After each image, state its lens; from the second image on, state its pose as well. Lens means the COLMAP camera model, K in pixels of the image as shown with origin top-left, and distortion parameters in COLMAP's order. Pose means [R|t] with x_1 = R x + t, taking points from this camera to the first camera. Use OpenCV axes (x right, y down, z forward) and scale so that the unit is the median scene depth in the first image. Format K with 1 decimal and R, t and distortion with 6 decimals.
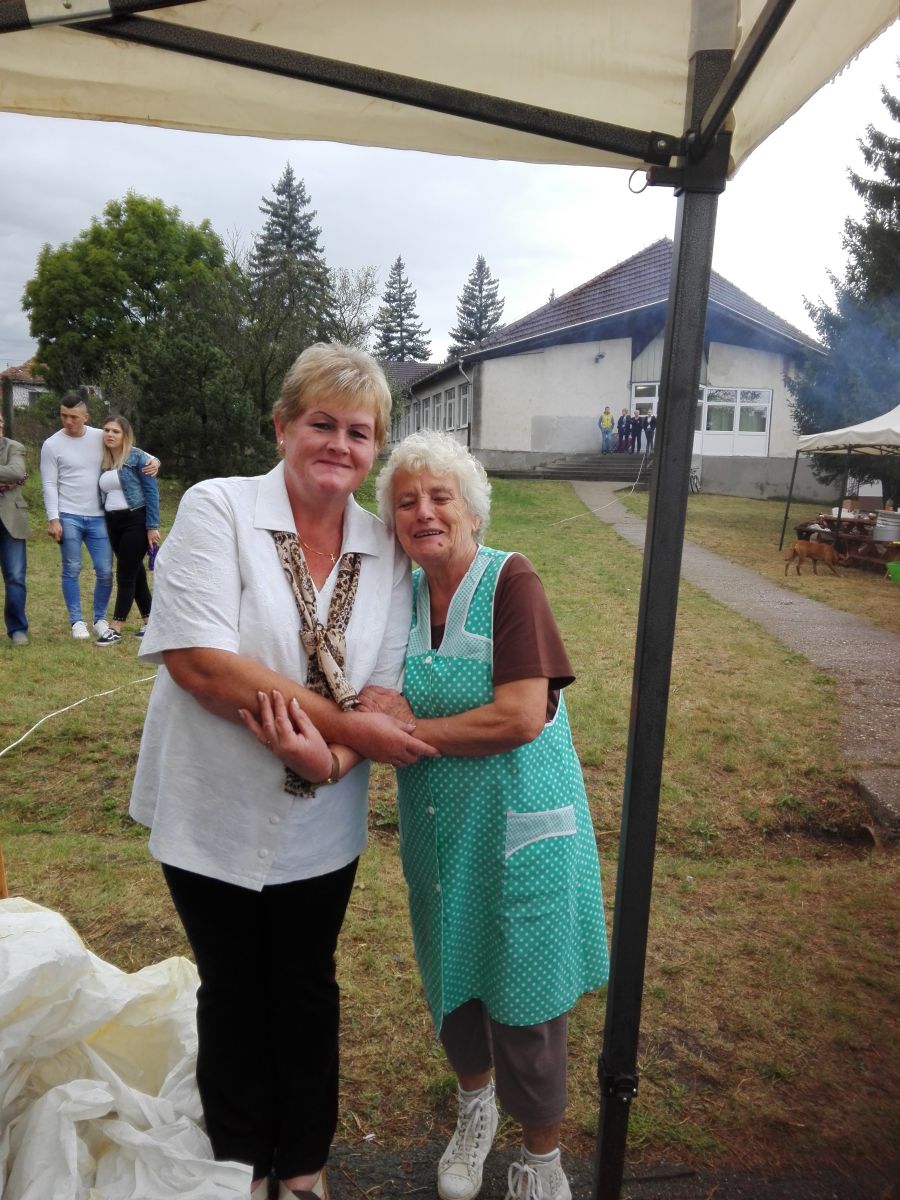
lens RADIAL K [[952.8, 0, 450.0], [0, 952.8, 600.0], [0, 0, 1]] dist [0.176095, -0.315132]
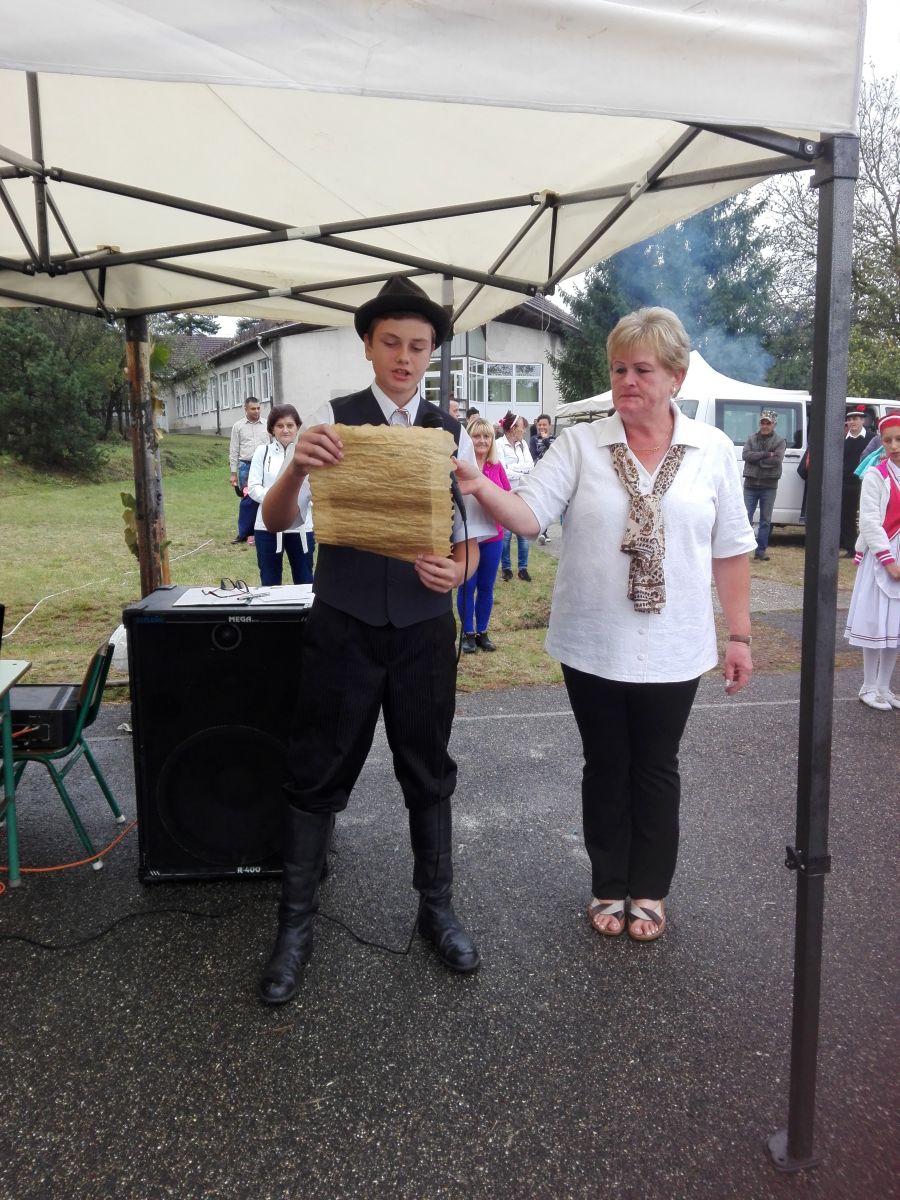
lens RADIAL K [[971.6, 0, 450.0], [0, 971.6, 600.0], [0, 0, 1]] dist [0.086443, -0.172680]
pose [[0.977430, -0.060985, 0.202264, -0.018253], [0.055974, 0.997969, 0.030411, 0.015614], [-0.203708, -0.018403, 0.978859, -0.088387]]
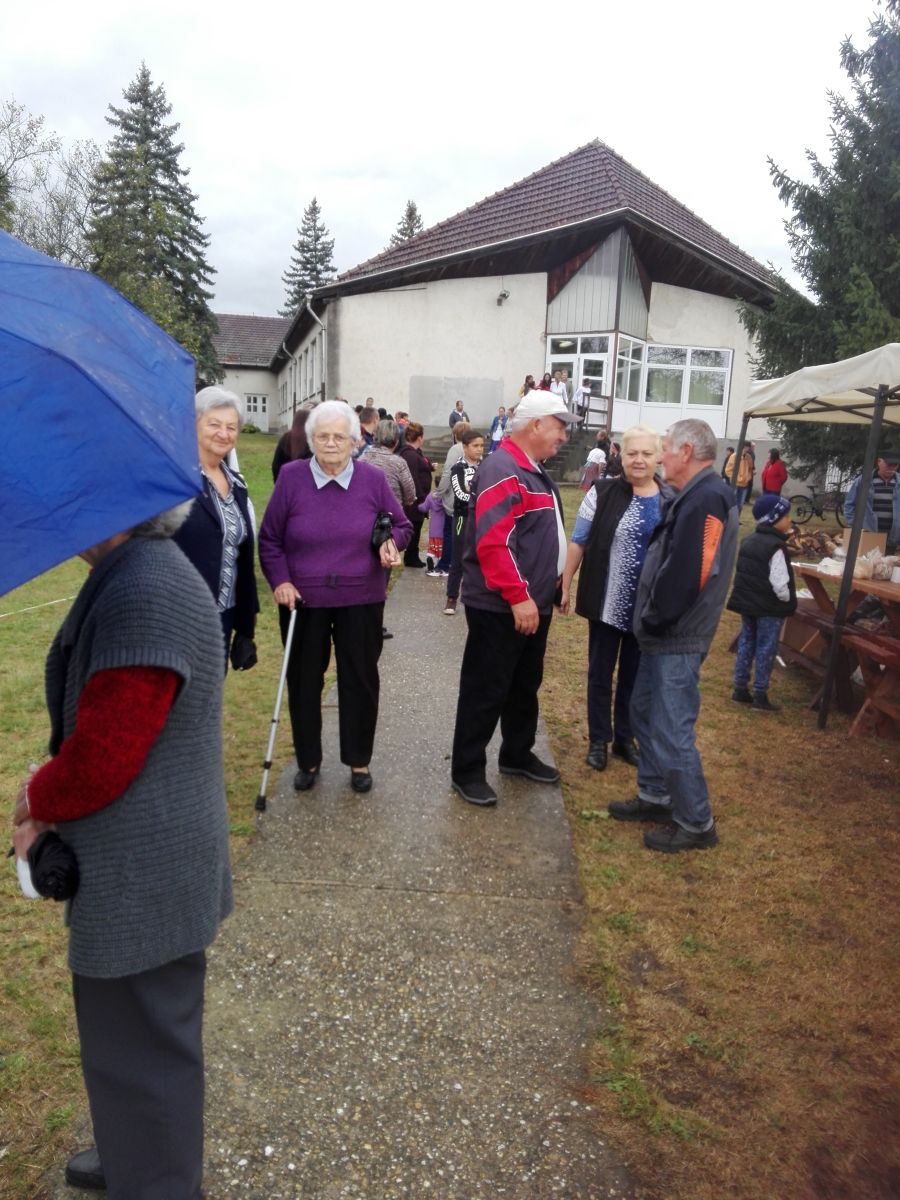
lens RADIAL K [[995.9, 0, 450.0], [0, 995.9, 600.0], [0, 0, 1]] dist [0.044655, -0.081123]
pose [[0.999443, 0.012286, 0.031039, 0.093817], [-0.012683, 0.999840, 0.012632, -0.032440], [-0.030879, -0.013018, 0.999438, 0.244267]]
